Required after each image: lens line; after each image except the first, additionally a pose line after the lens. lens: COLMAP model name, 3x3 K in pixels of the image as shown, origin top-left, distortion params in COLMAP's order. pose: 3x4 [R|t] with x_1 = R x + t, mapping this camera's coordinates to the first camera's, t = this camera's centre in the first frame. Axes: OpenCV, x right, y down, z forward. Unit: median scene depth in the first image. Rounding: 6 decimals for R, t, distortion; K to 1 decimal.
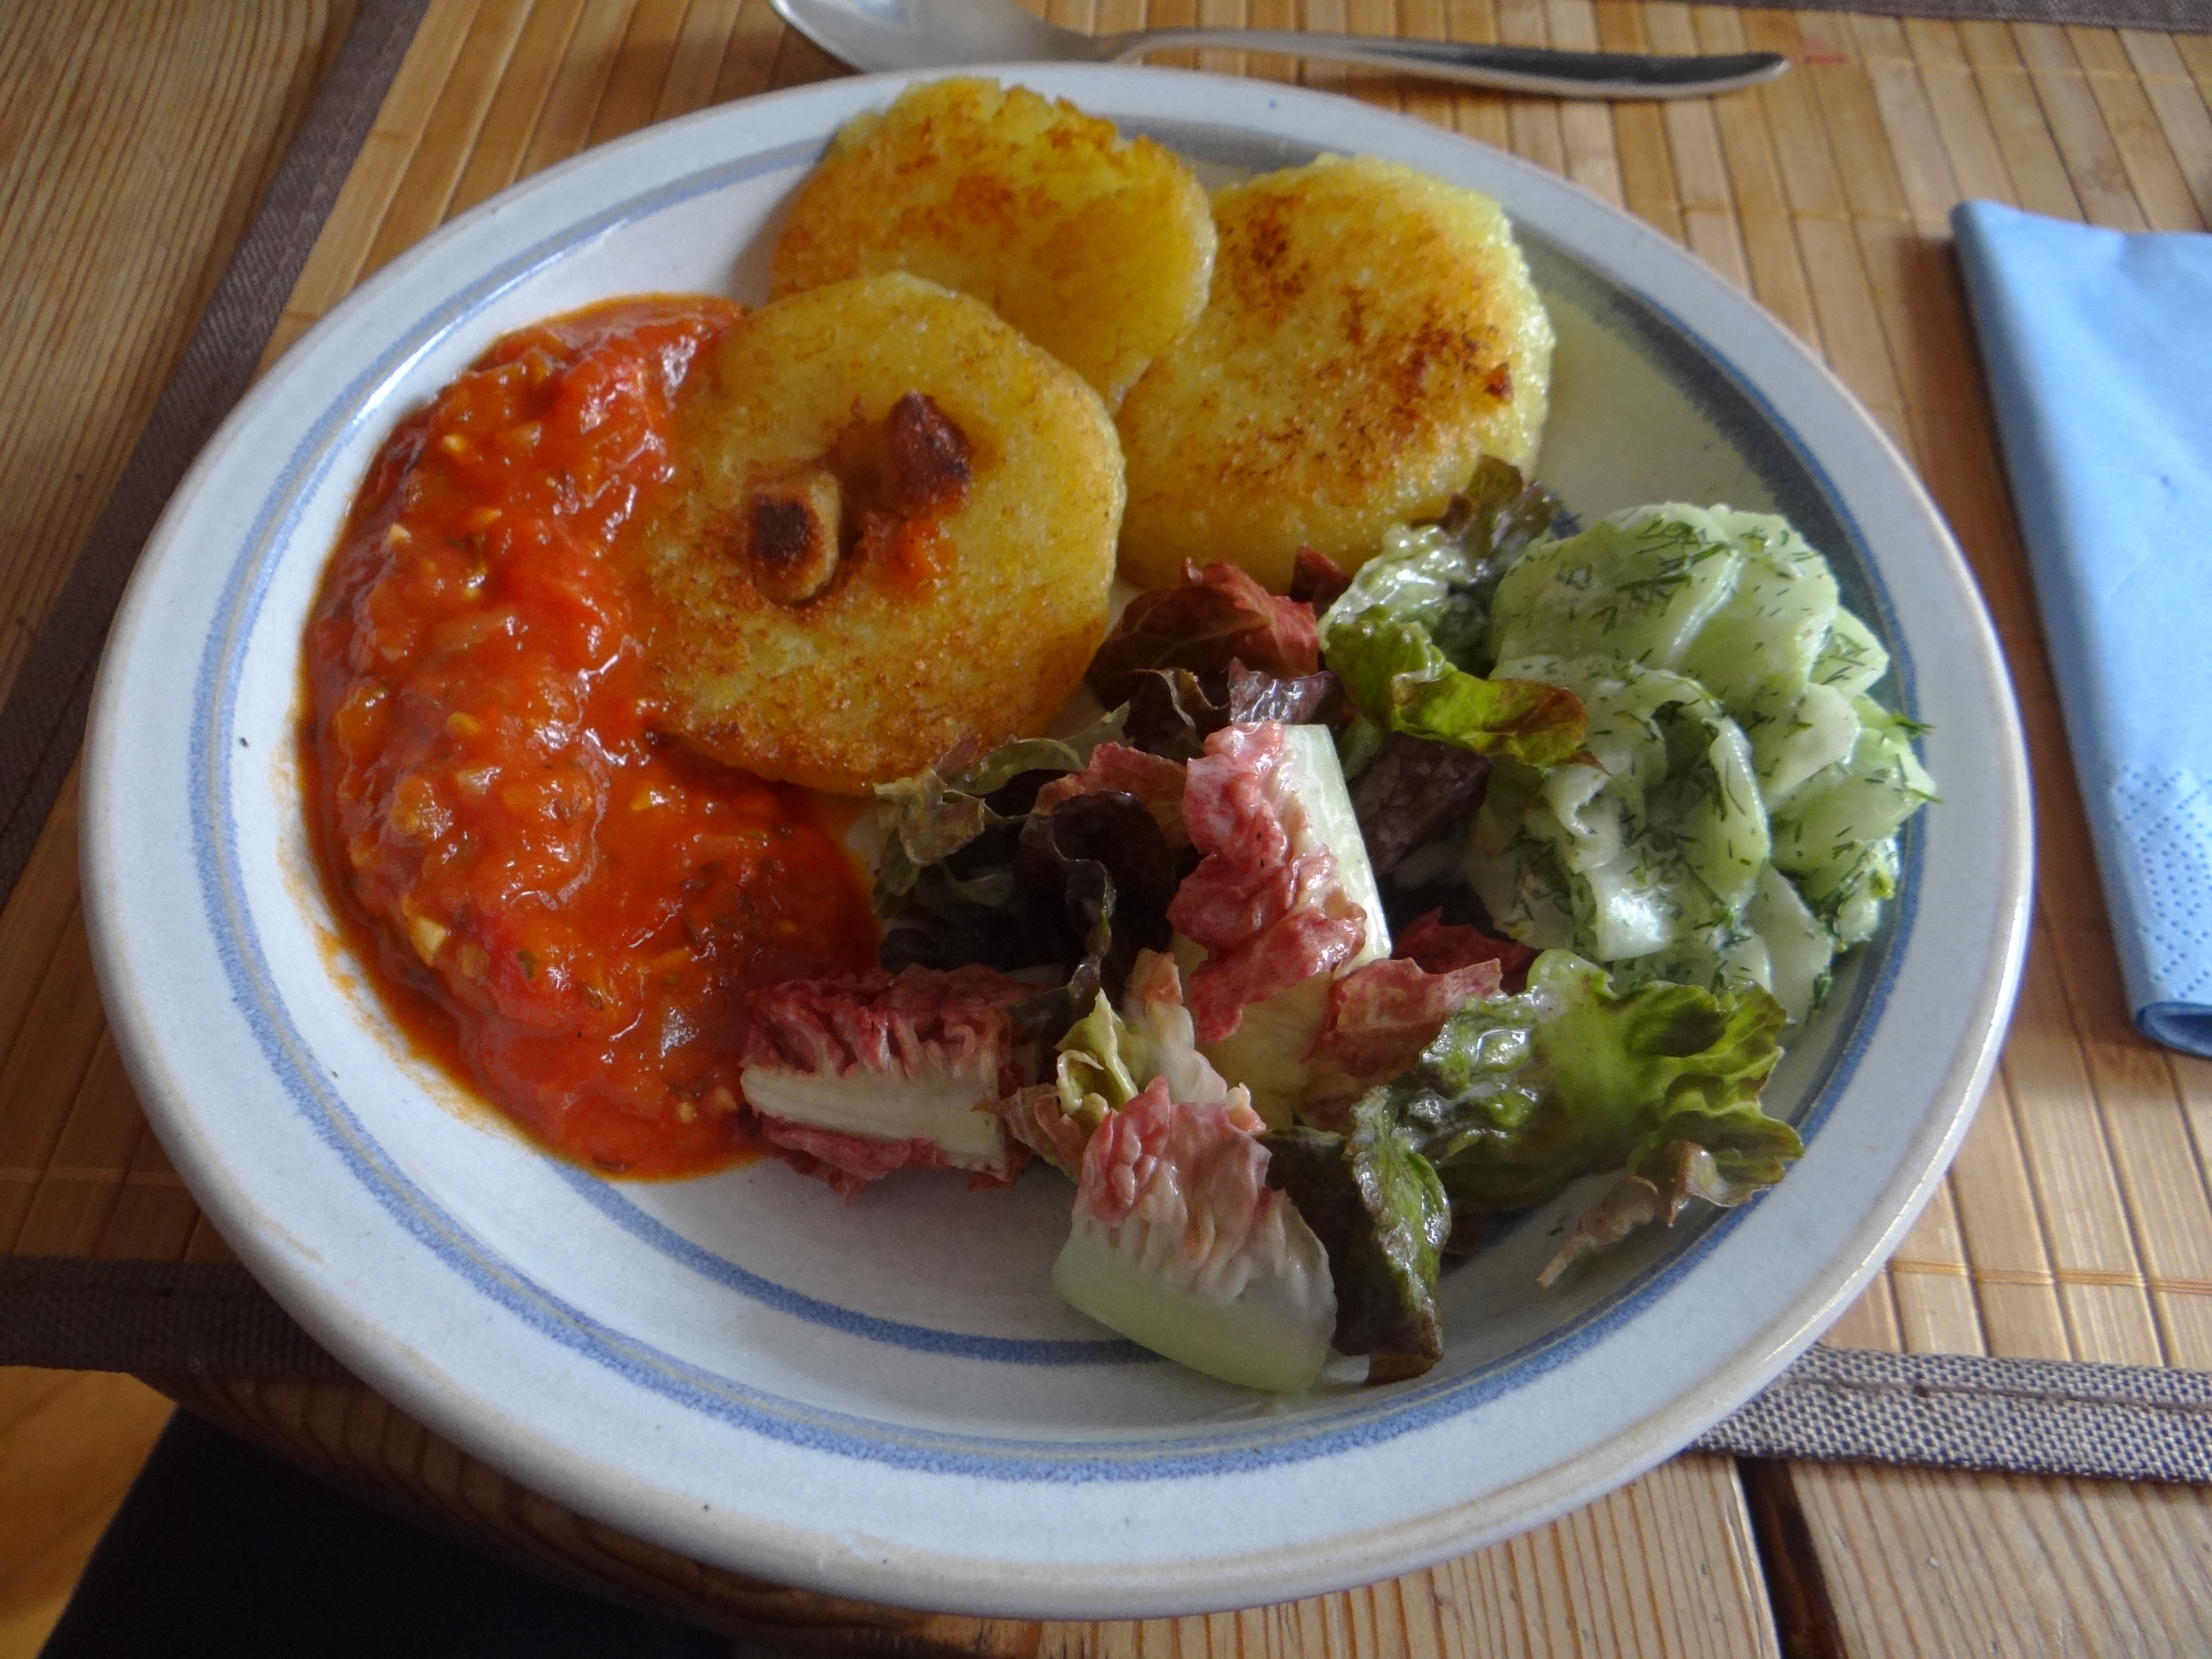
lens RADIAL K [[1766.7, 0, 1097.9], [0, 1766.7, 819.8], [0, 0, 1]] dist [-0.000392, -0.005575]
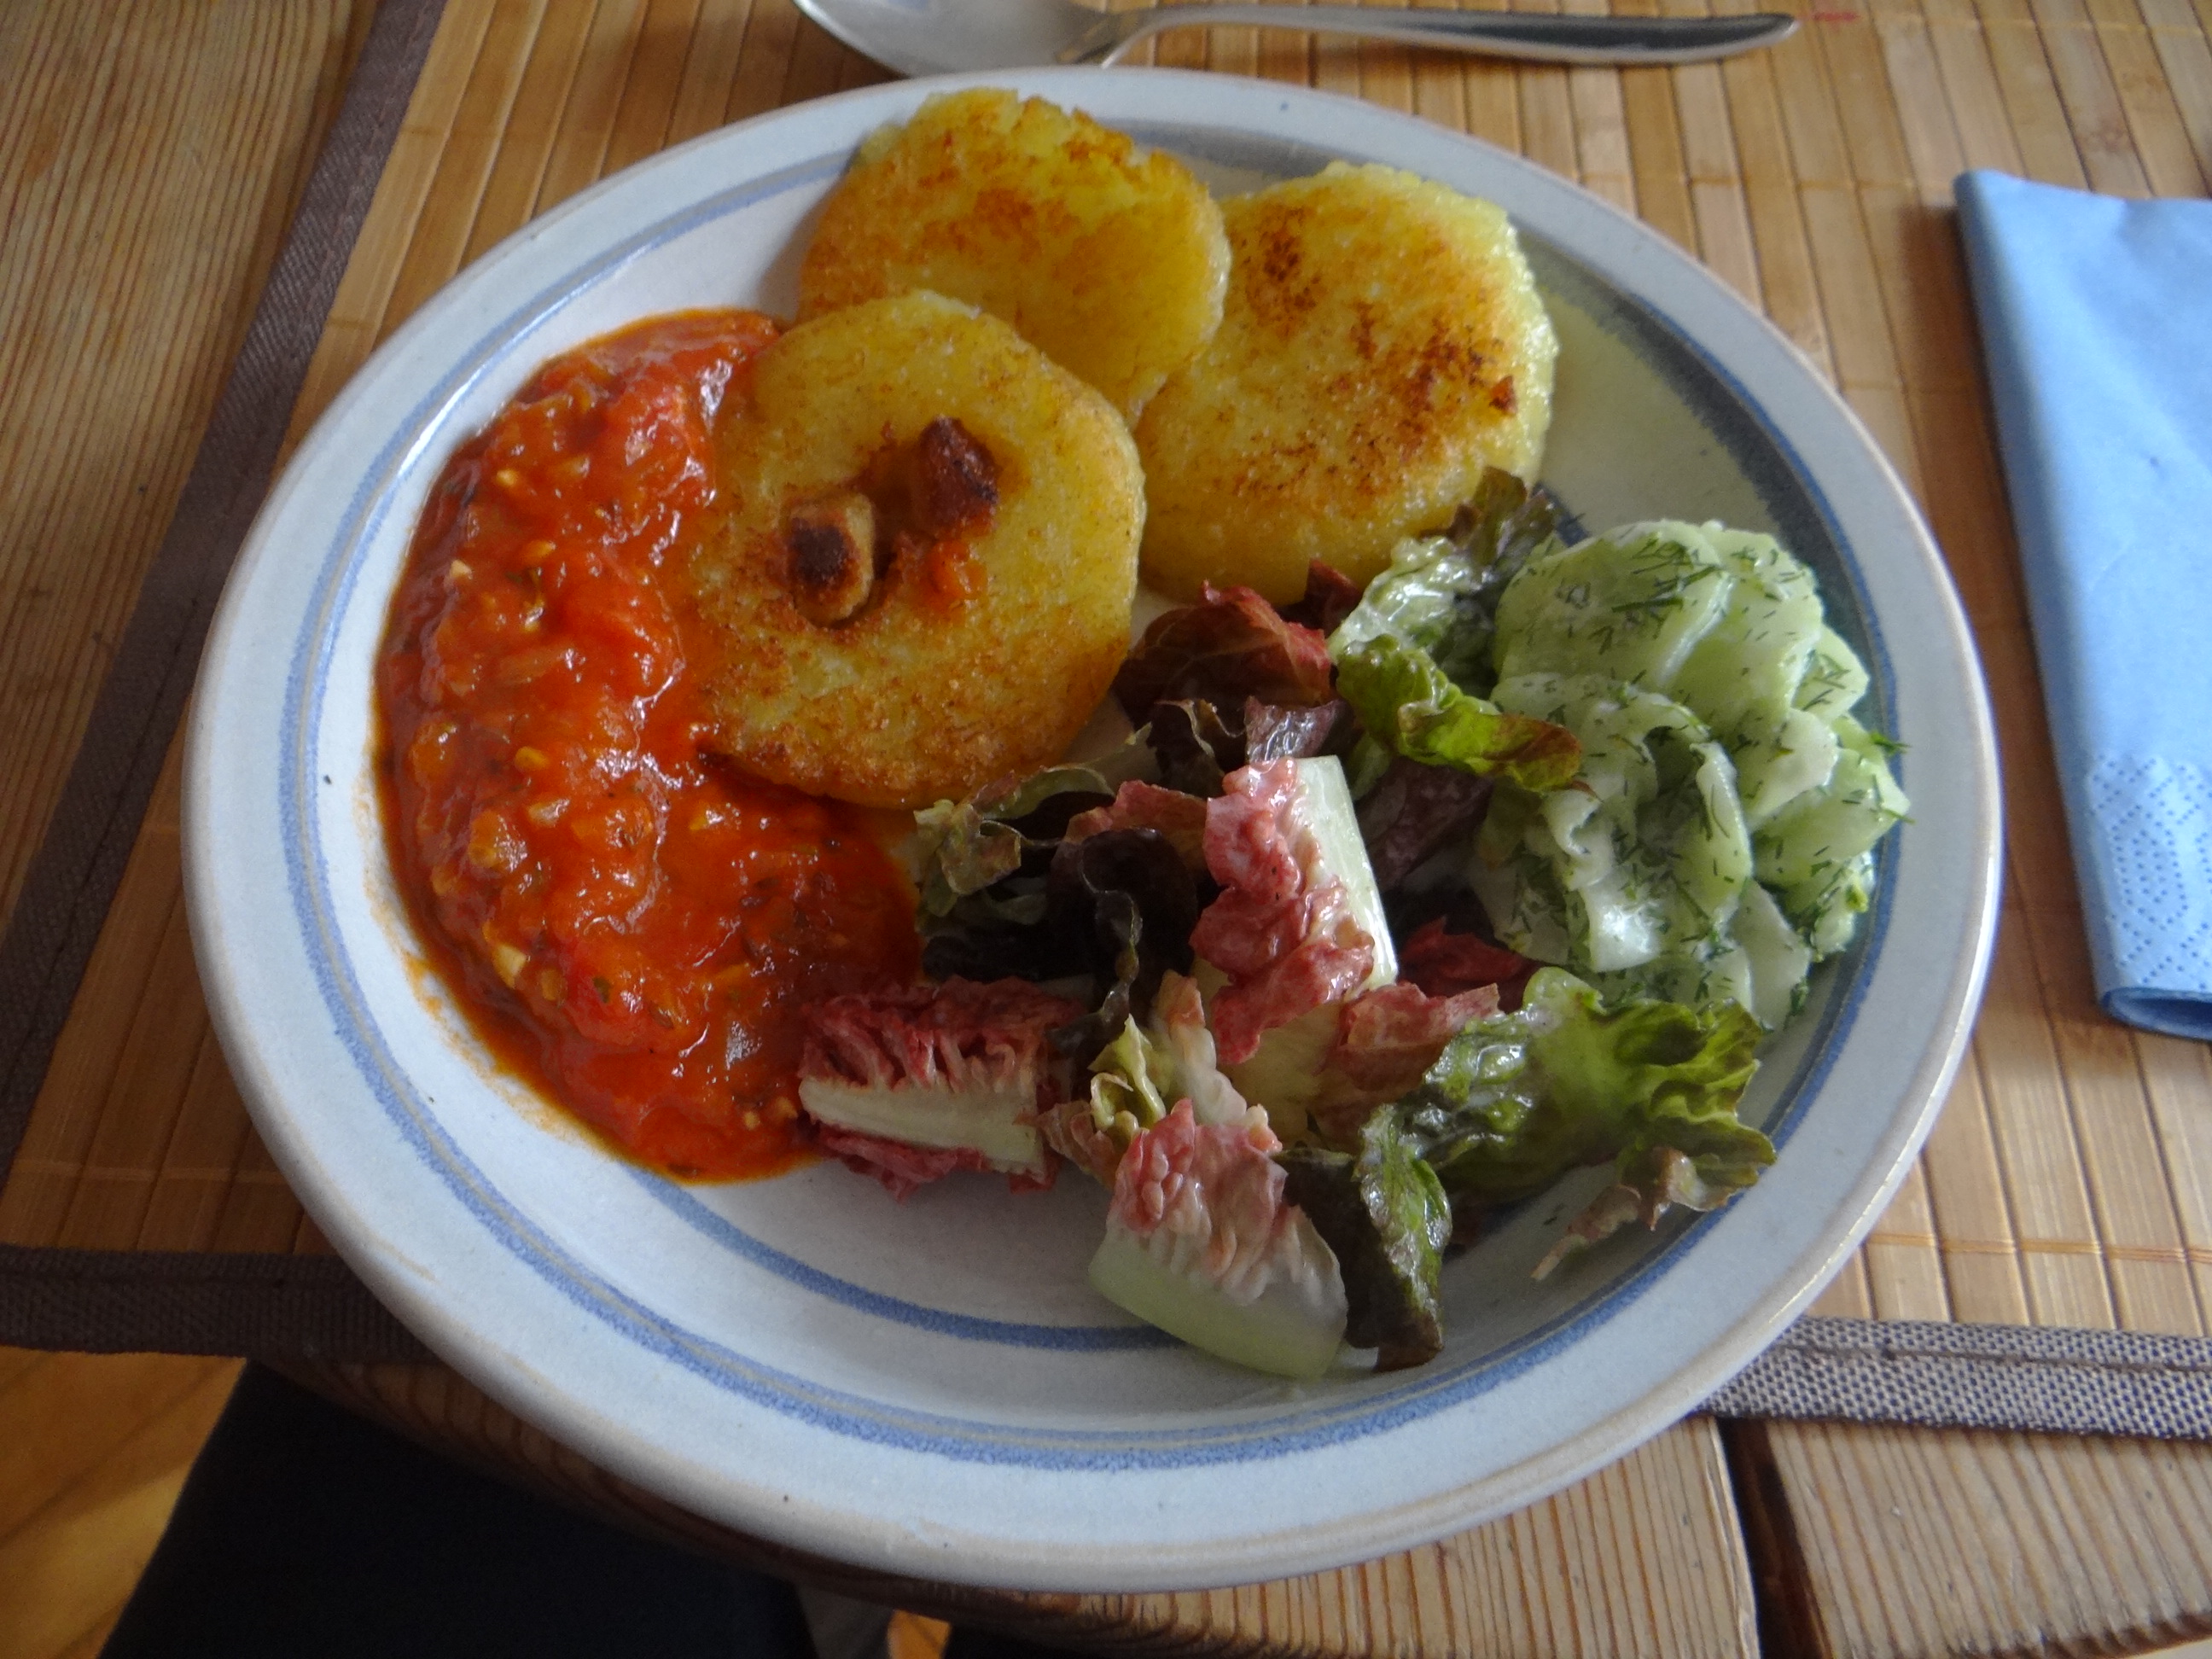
lens RADIAL K [[1766.7, 0, 1097.9], [0, 1766.7, 819.8], [0, 0, 1]] dist [-0.000392, -0.005575]
pose [[0.999846, -0.012915, -0.011854, -0.003073], [0.013668, 0.997742, 0.065752, -0.083450], [0.010978, -0.065904, 0.997766, -0.067739]]
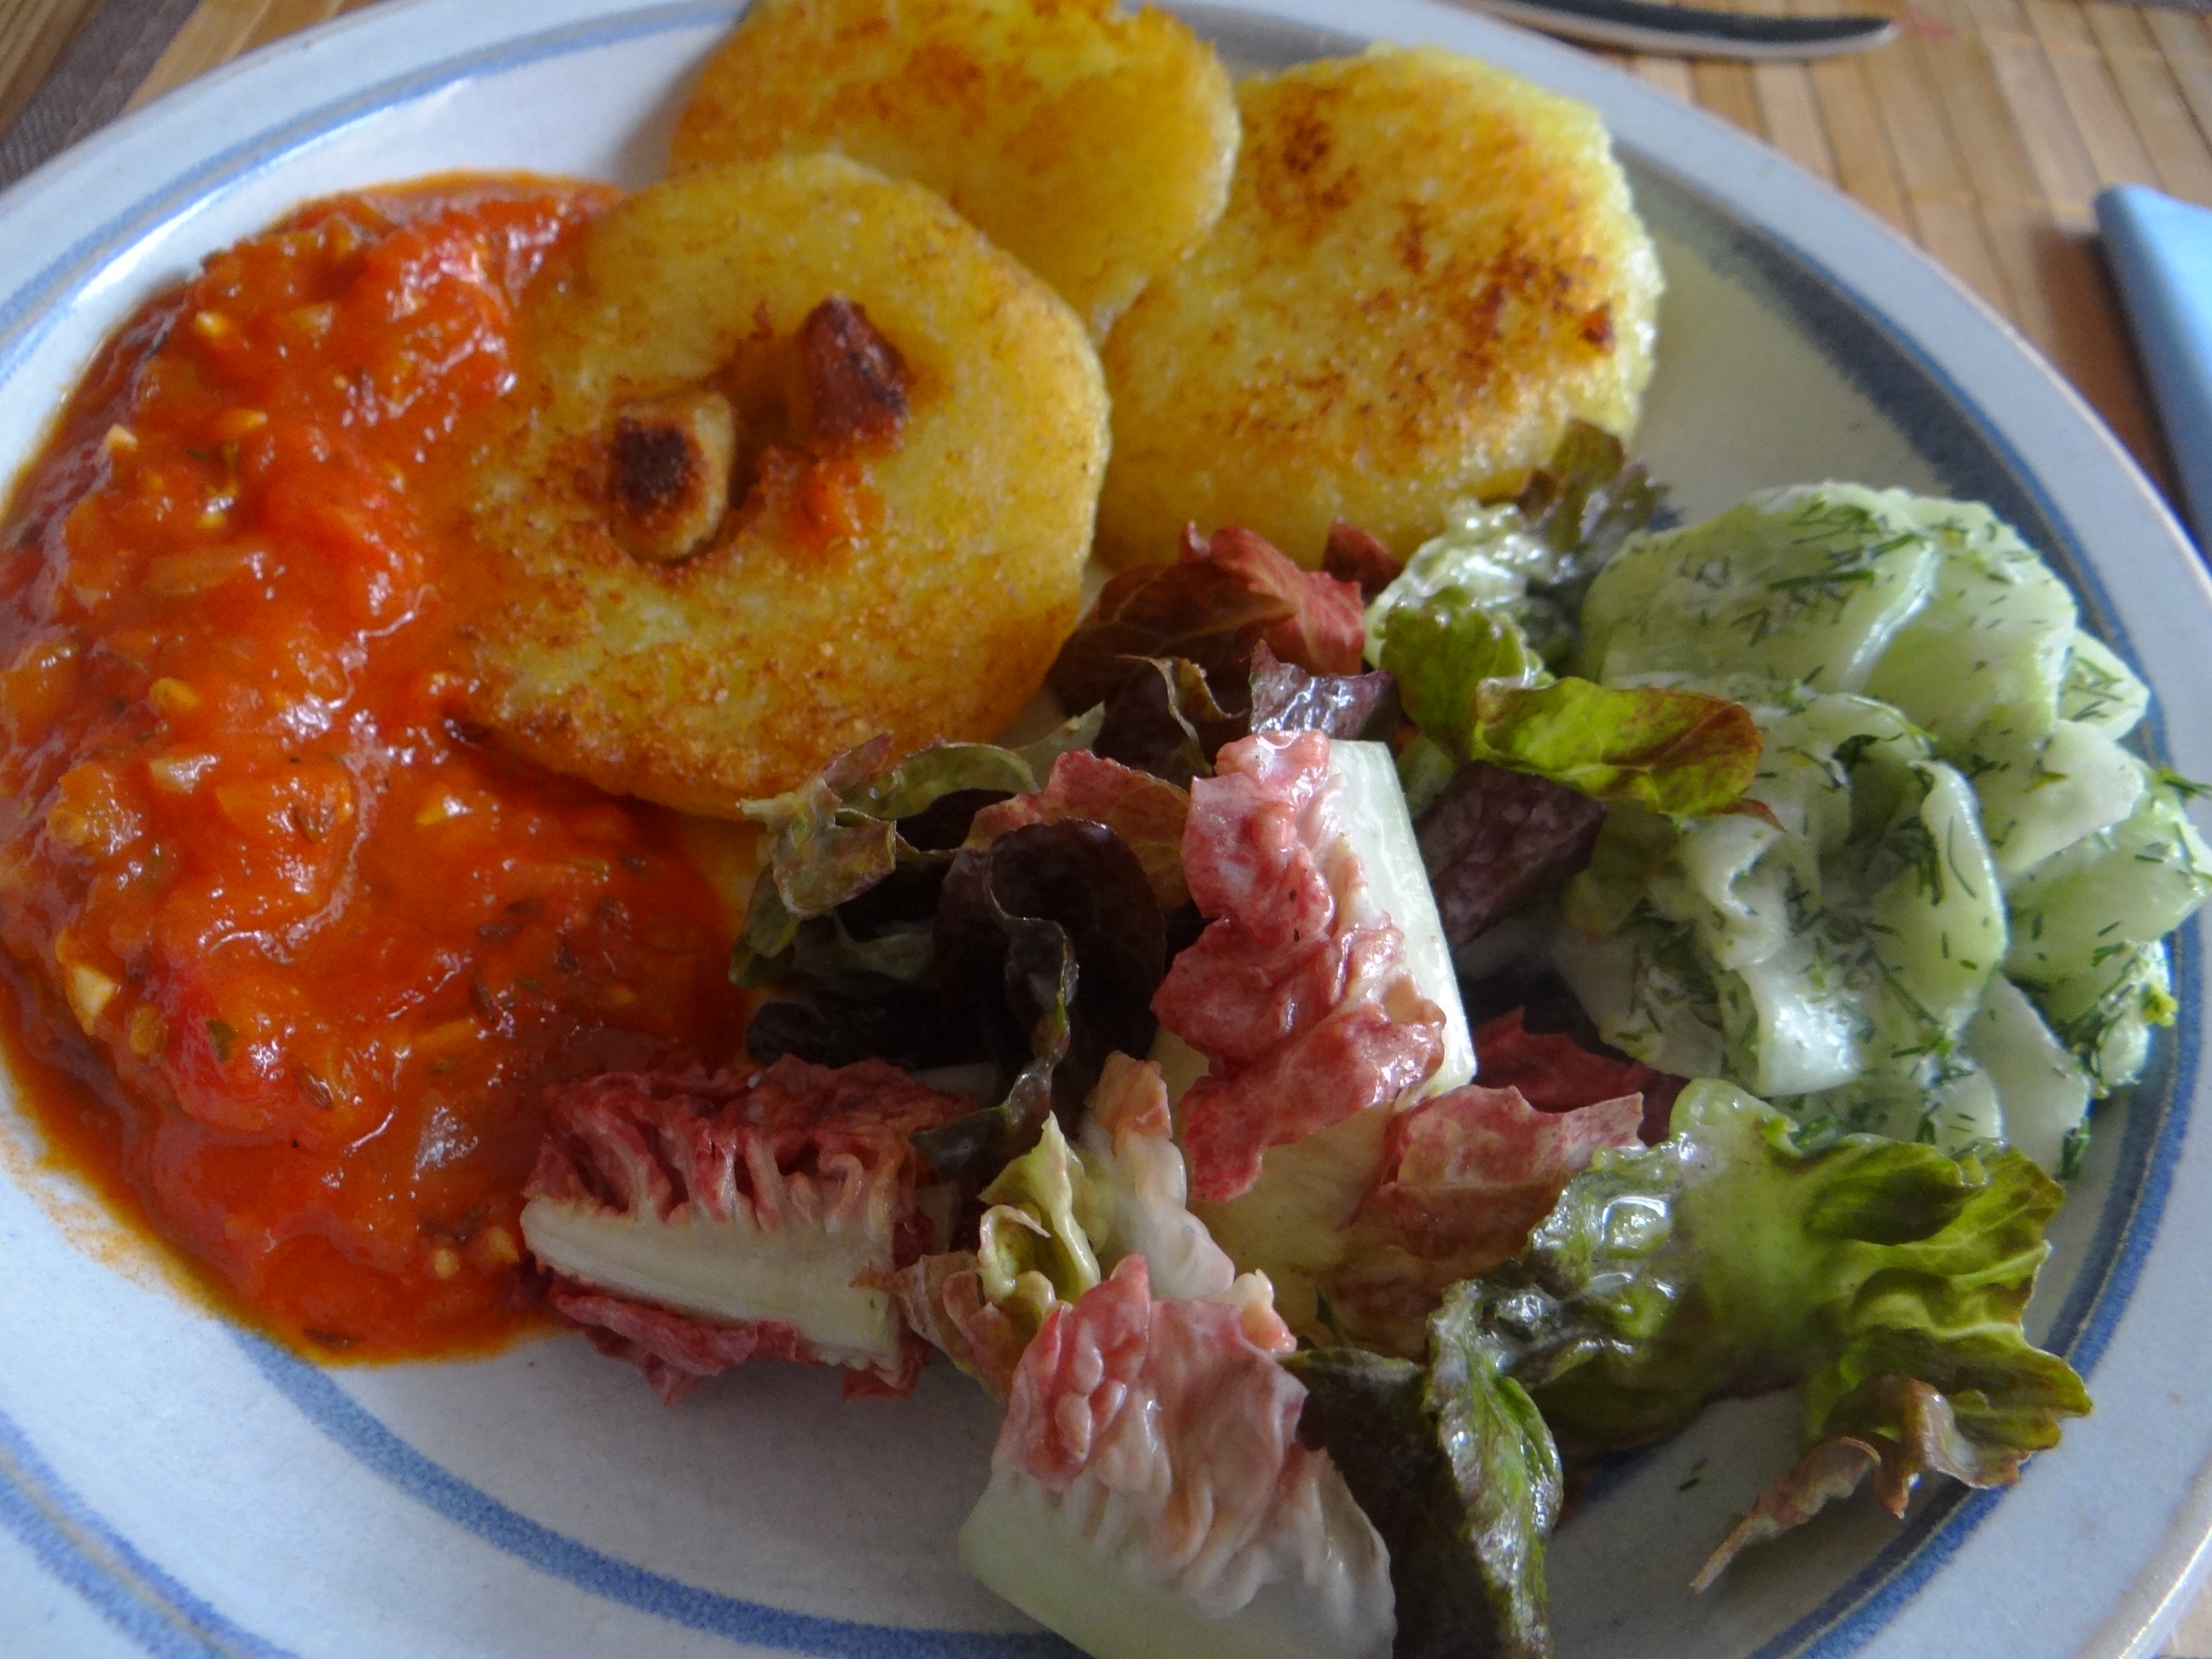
lens RADIAL K [[1772.7, 0, 1099.3], [0, 1772.7, 824.8], [0, 0, 1]] dist [0.027406, -0.034683]
pose [[0.998544, 0.045884, 0.028367, -0.003651], [-0.044894, 0.998393, -0.034592, 0.007882], [-0.029909, 0.033268, 0.998999, 0.280651]]
